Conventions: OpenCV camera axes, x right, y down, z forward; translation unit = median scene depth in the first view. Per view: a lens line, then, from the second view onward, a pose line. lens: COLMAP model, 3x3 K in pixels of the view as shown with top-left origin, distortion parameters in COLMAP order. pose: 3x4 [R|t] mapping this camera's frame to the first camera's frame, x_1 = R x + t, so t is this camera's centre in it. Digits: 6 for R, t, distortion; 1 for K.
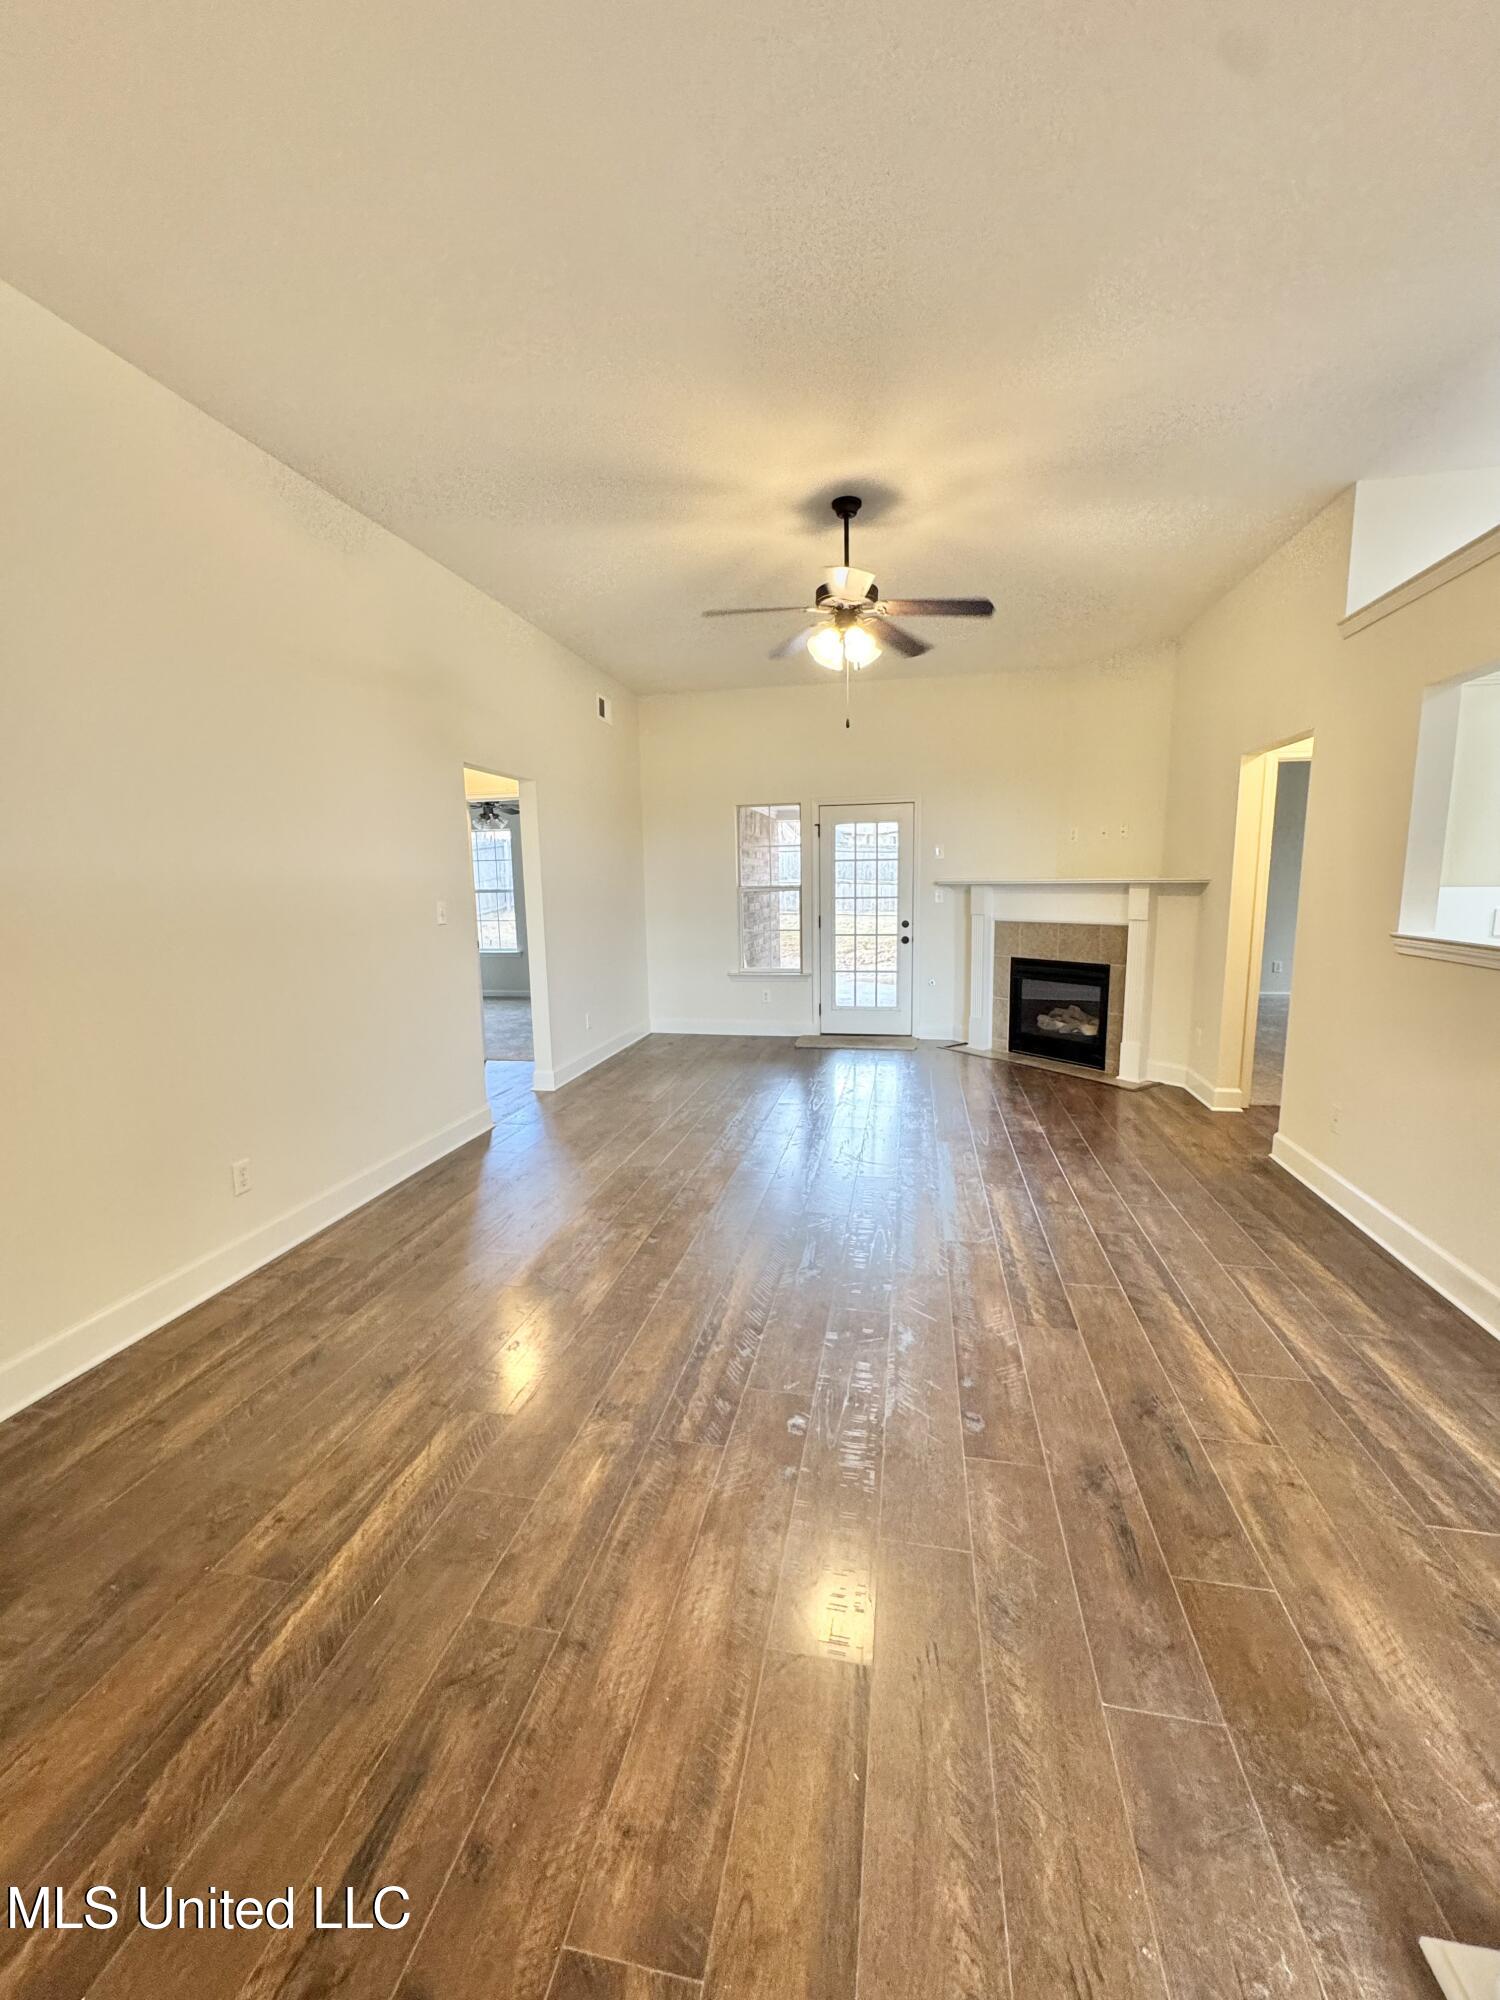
lens RADIAL K [[797.3, 0, 750.0], [0, 797.3, 1000.0], [0, 0, 1]] dist [-0.000766, -0.000394]
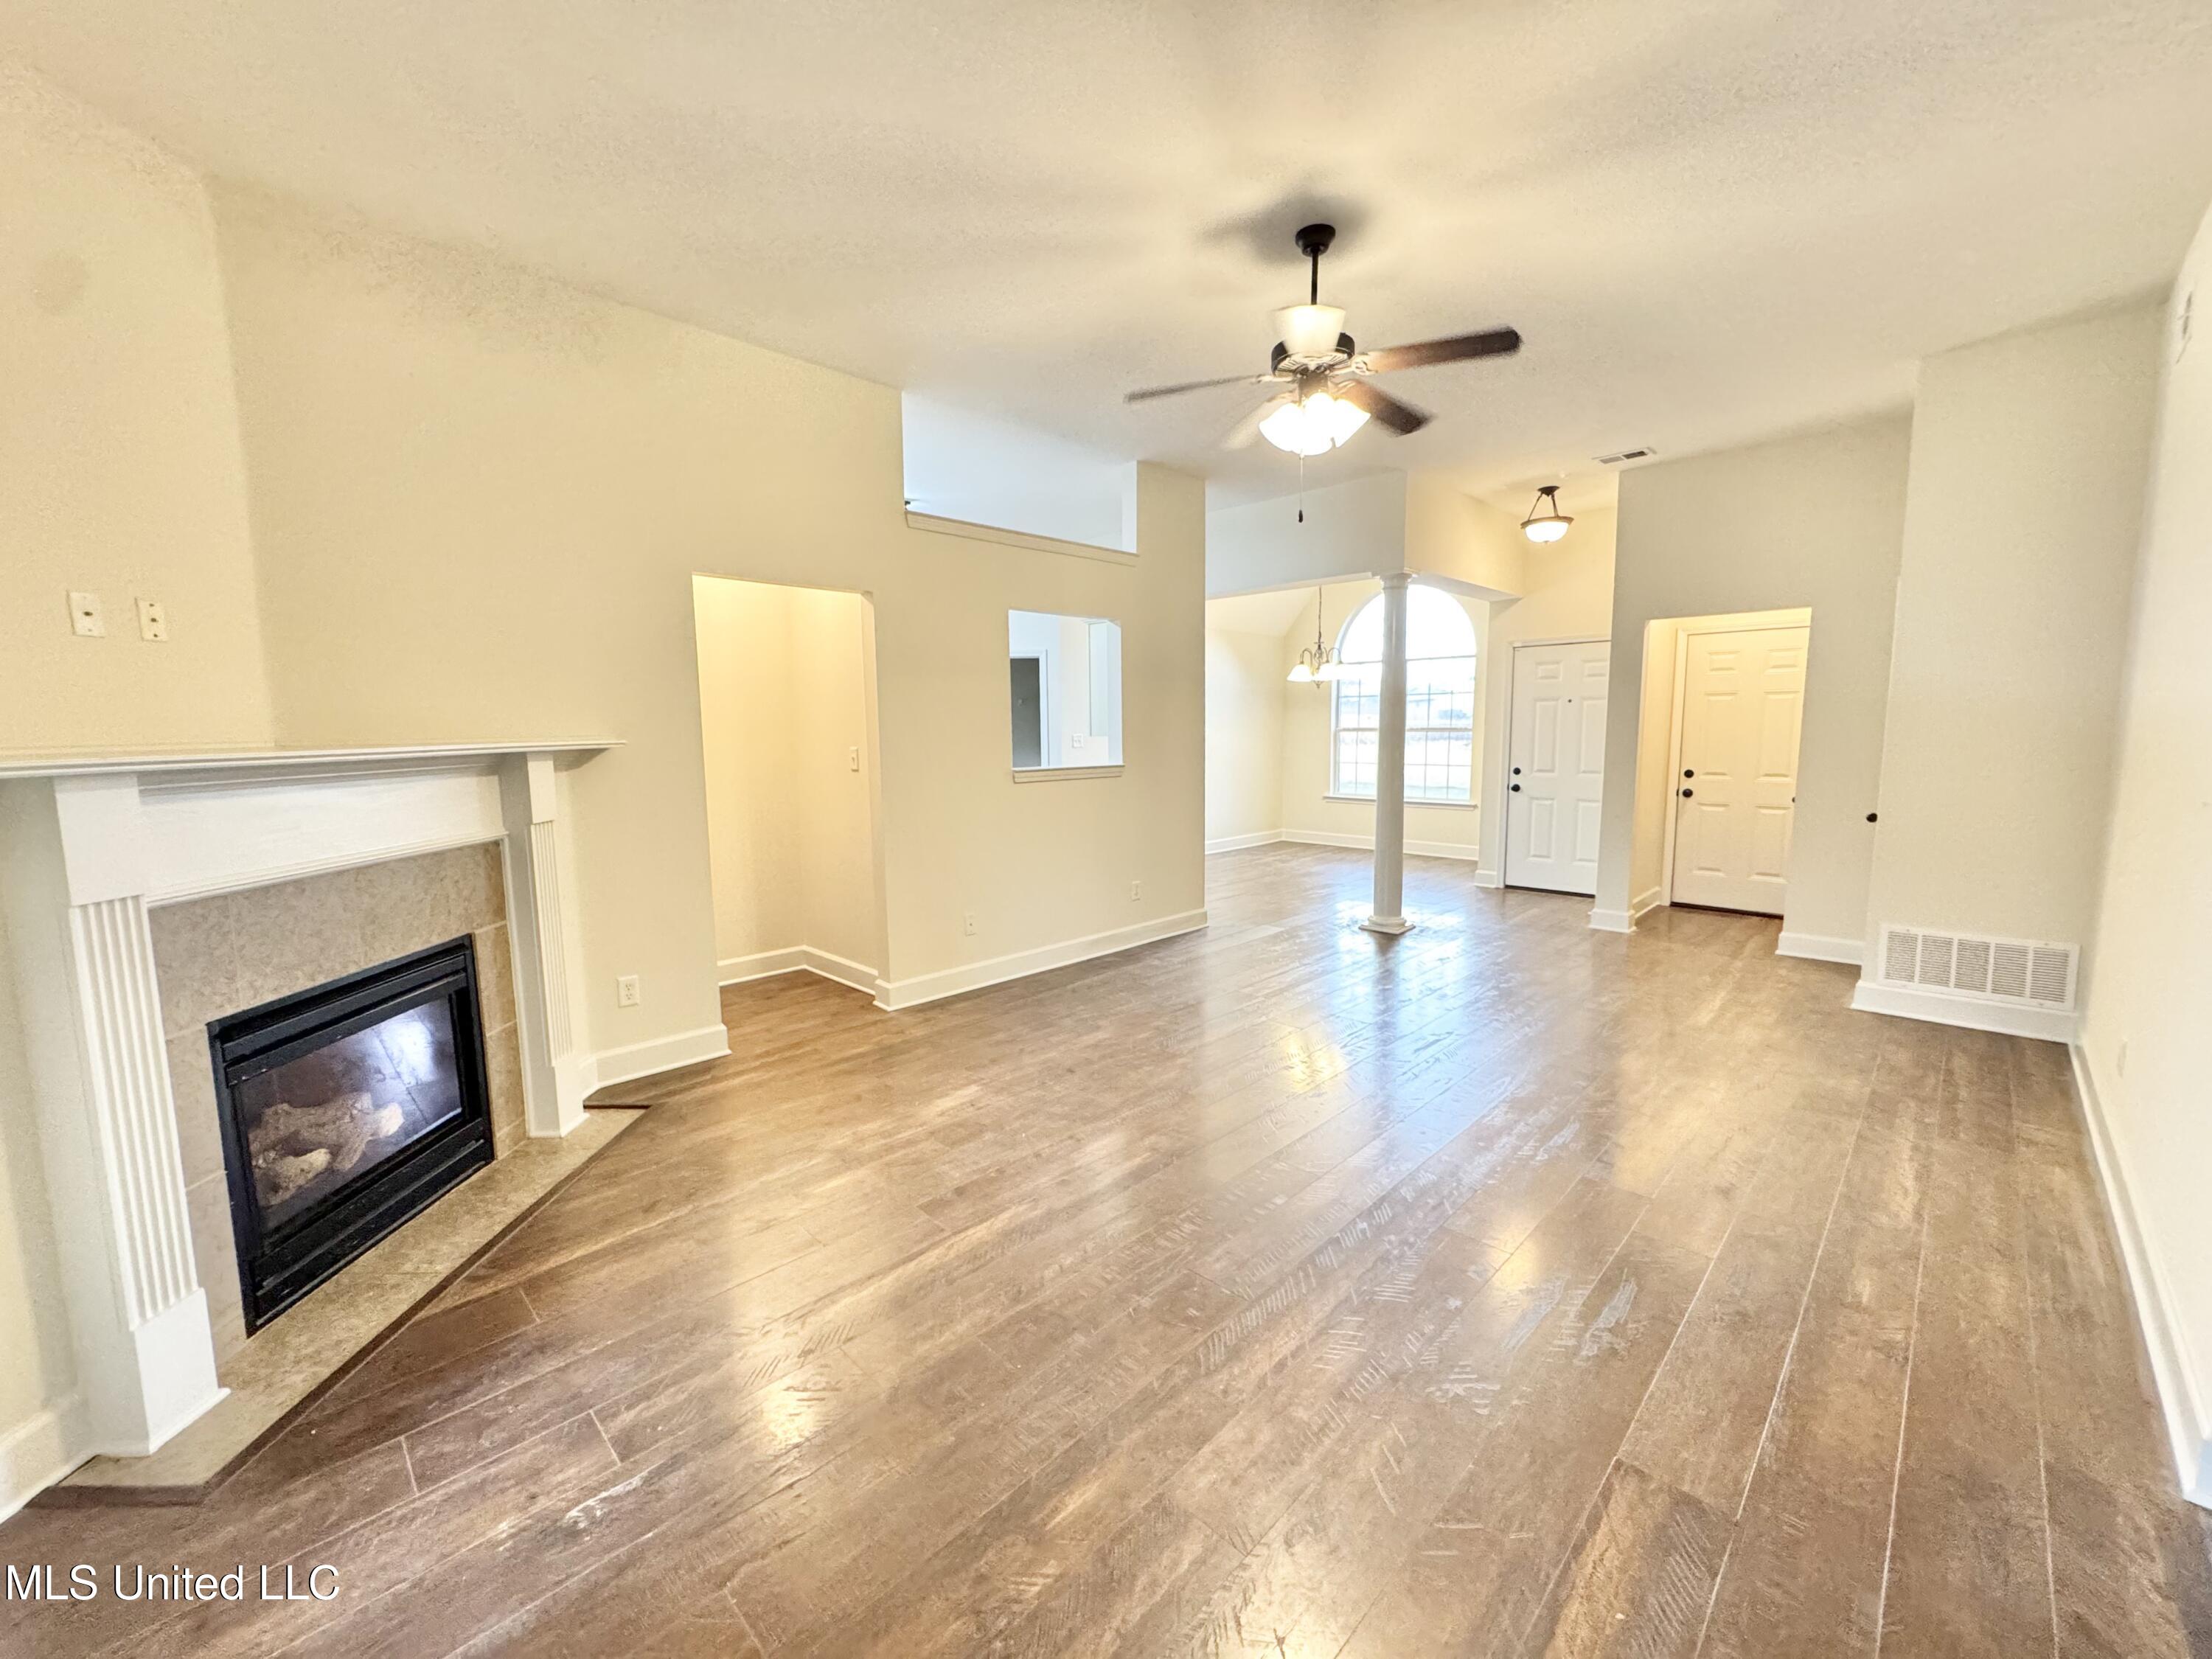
lens RADIAL K [[881.8, 0, 1103.7], [0, 881.8, 824.1], [0, 0, 1]] dist [-0.000766, -0.000394]
pose [[-0.835278, -0.039316, 0.548420, -0.177998], [0.102991, 0.968598, 0.226300, -0.264619], [-0.540096, 0.245505, -0.804999, 1.757242]]
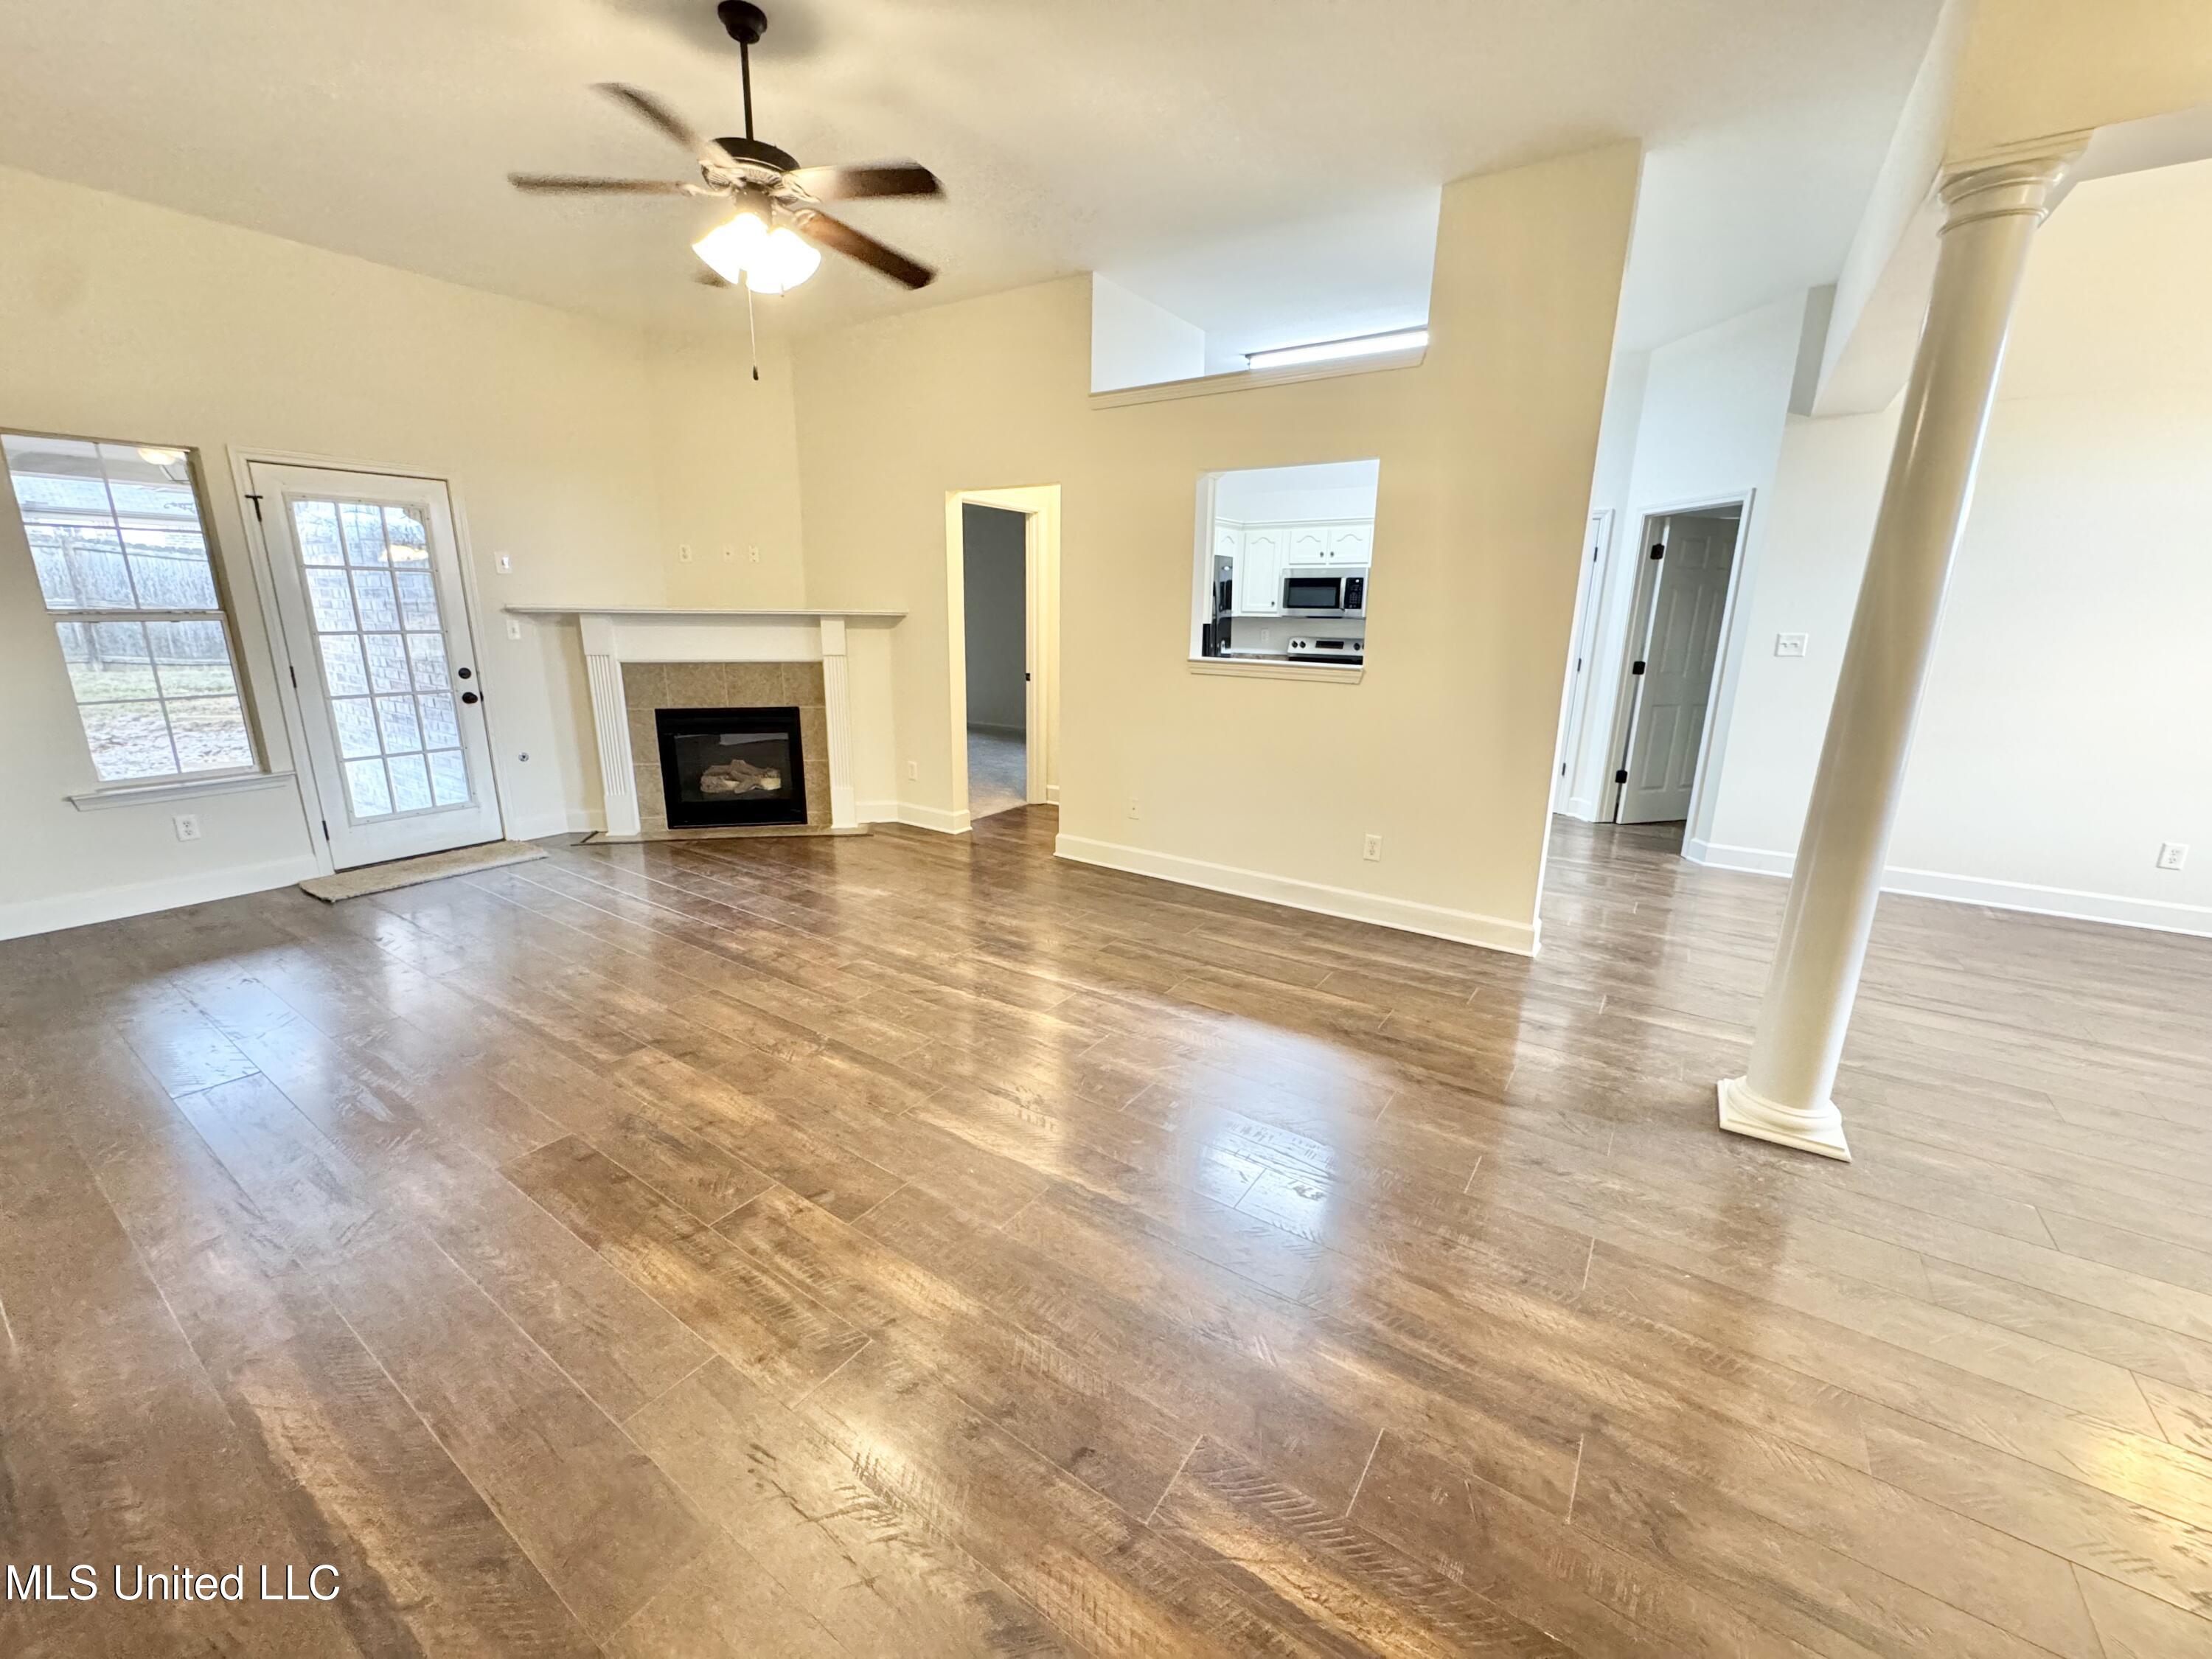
lens RADIAL K [[881.8, 0, 1103.7], [0, 881.8, 824.1], [0, 0, 1]] dist [-0.000766, -0.000394]
pose [[0.389880, -0.203801, 0.898030, -0.494069], [0.119114, 0.978171, 0.170275, -0.062885], [-0.913129, 0.040581, 0.405645, 0.421319]]
